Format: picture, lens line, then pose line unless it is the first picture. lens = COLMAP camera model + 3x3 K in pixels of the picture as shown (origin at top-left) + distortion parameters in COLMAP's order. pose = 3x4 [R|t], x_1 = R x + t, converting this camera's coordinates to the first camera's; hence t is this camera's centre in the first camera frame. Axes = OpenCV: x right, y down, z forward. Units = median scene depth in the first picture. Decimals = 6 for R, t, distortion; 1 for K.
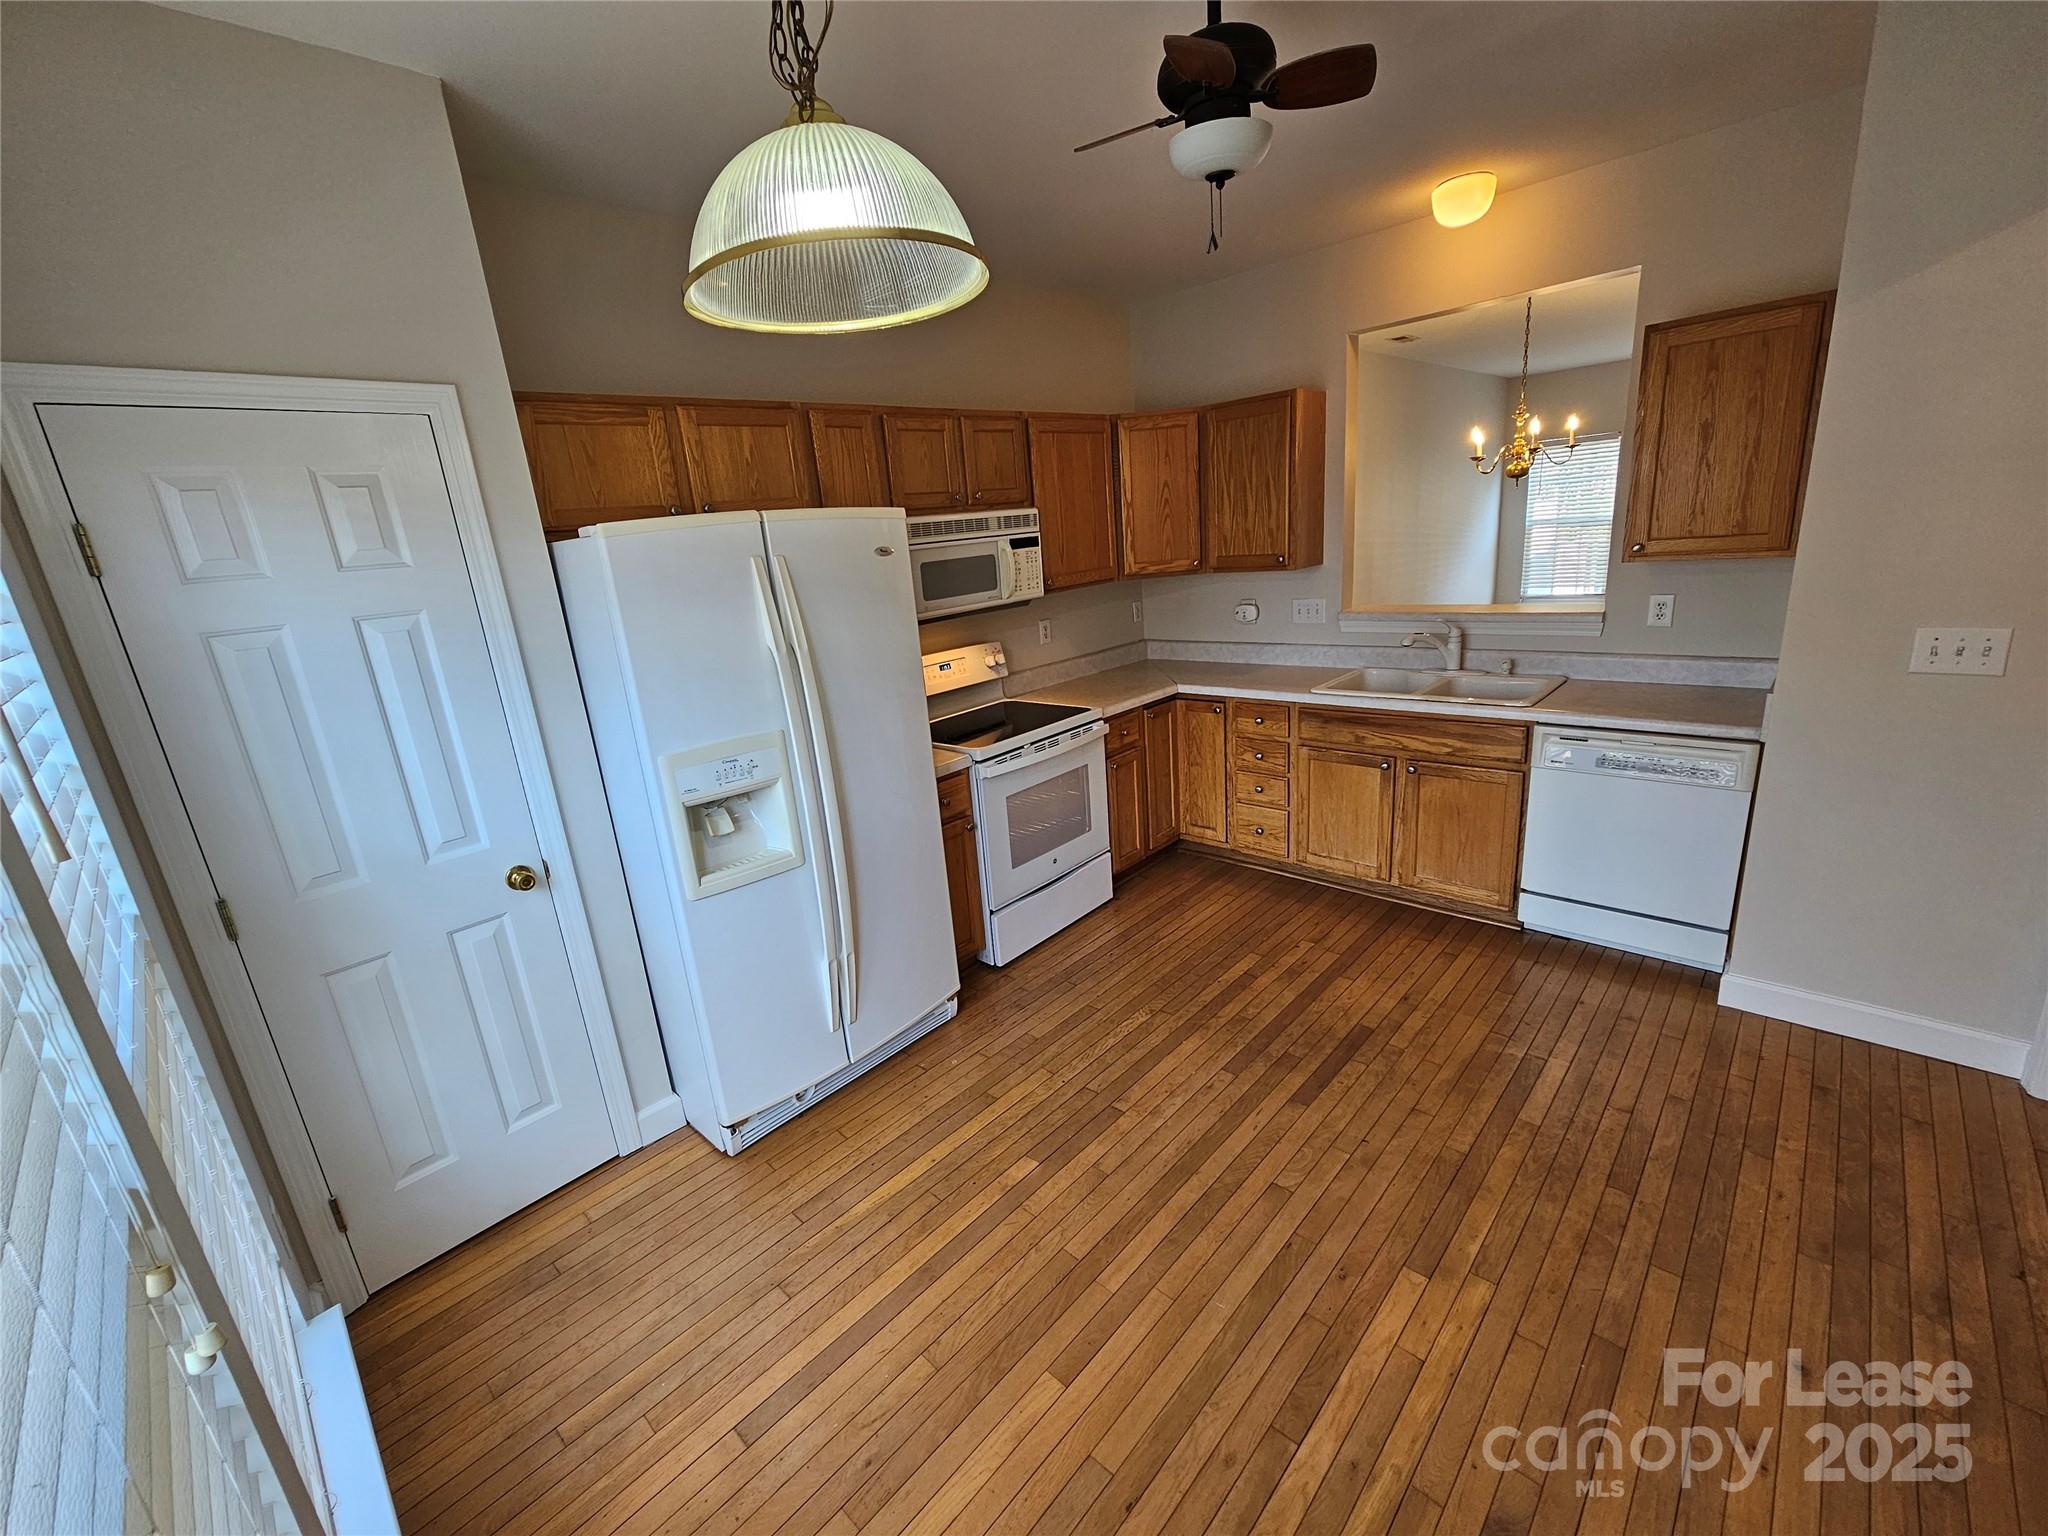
lens RADIAL K [[837.3, 0, 1013.1], [0, 837.3, 771.4], [0, 0, 1]] dist [-0.003519, 0.002332]
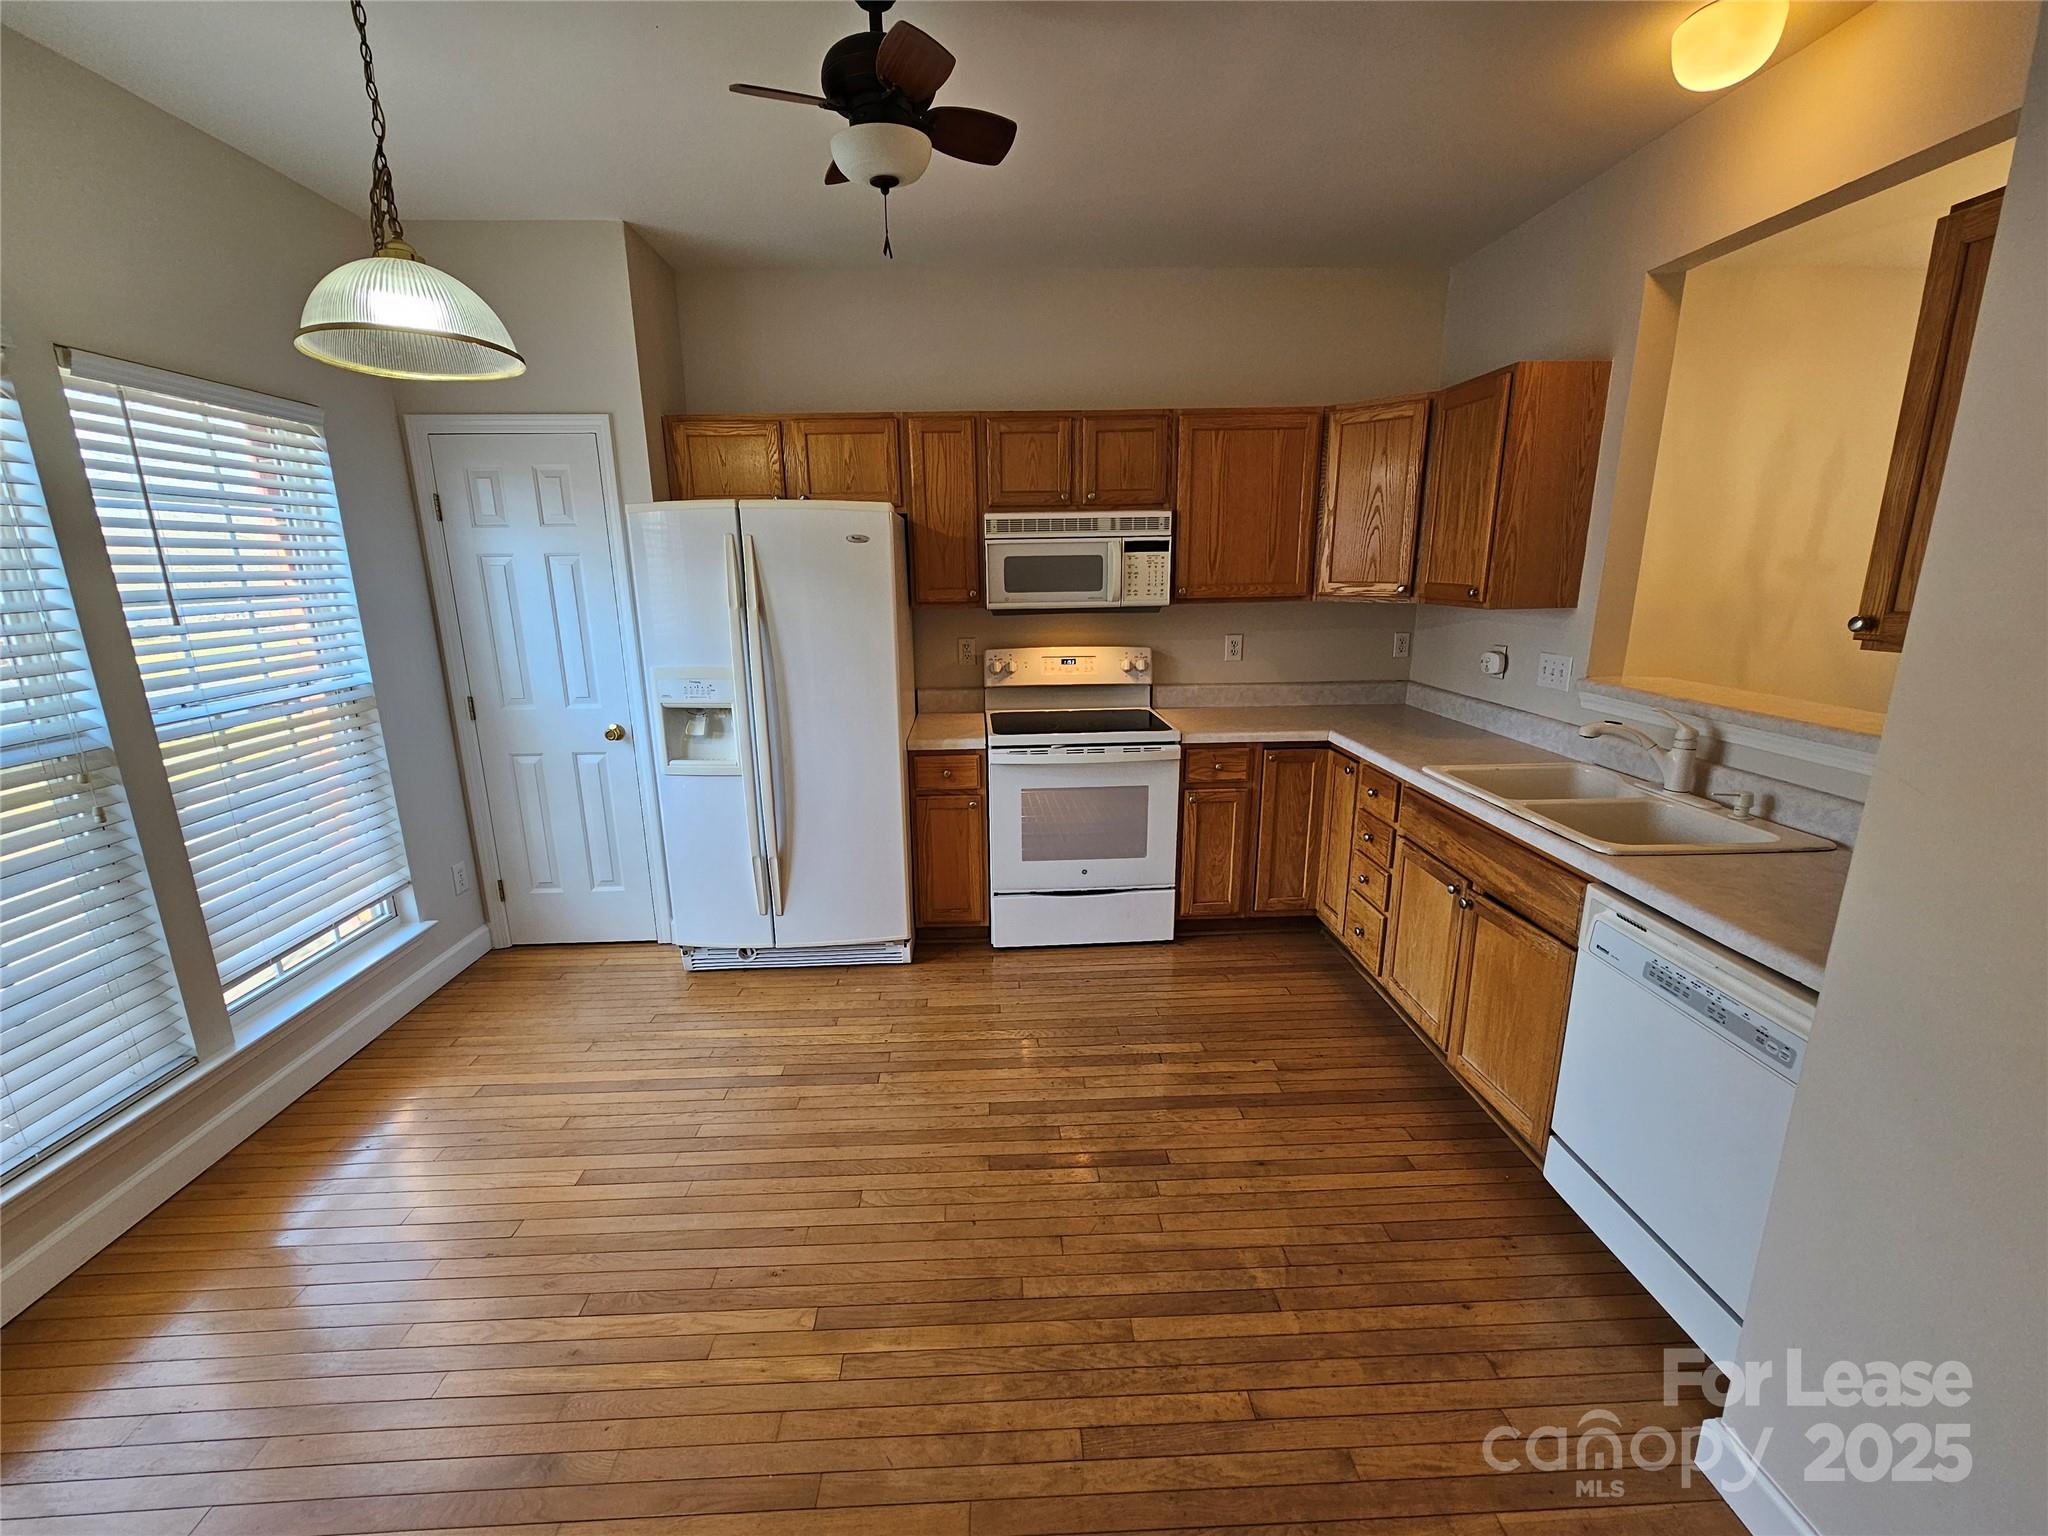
lens RADIAL K [[837.3, 0, 1014.7], [0, 837.3, 772.2], [0, 0, 1]] dist [-0.003519, 0.002332]
pose [[0.718578, 0.242666, -0.651736, 0.650893], [-0.240222, 0.966073, 0.094846, -0.084691], [0.652640, 0.088408, 0.752493, 0.220503]]
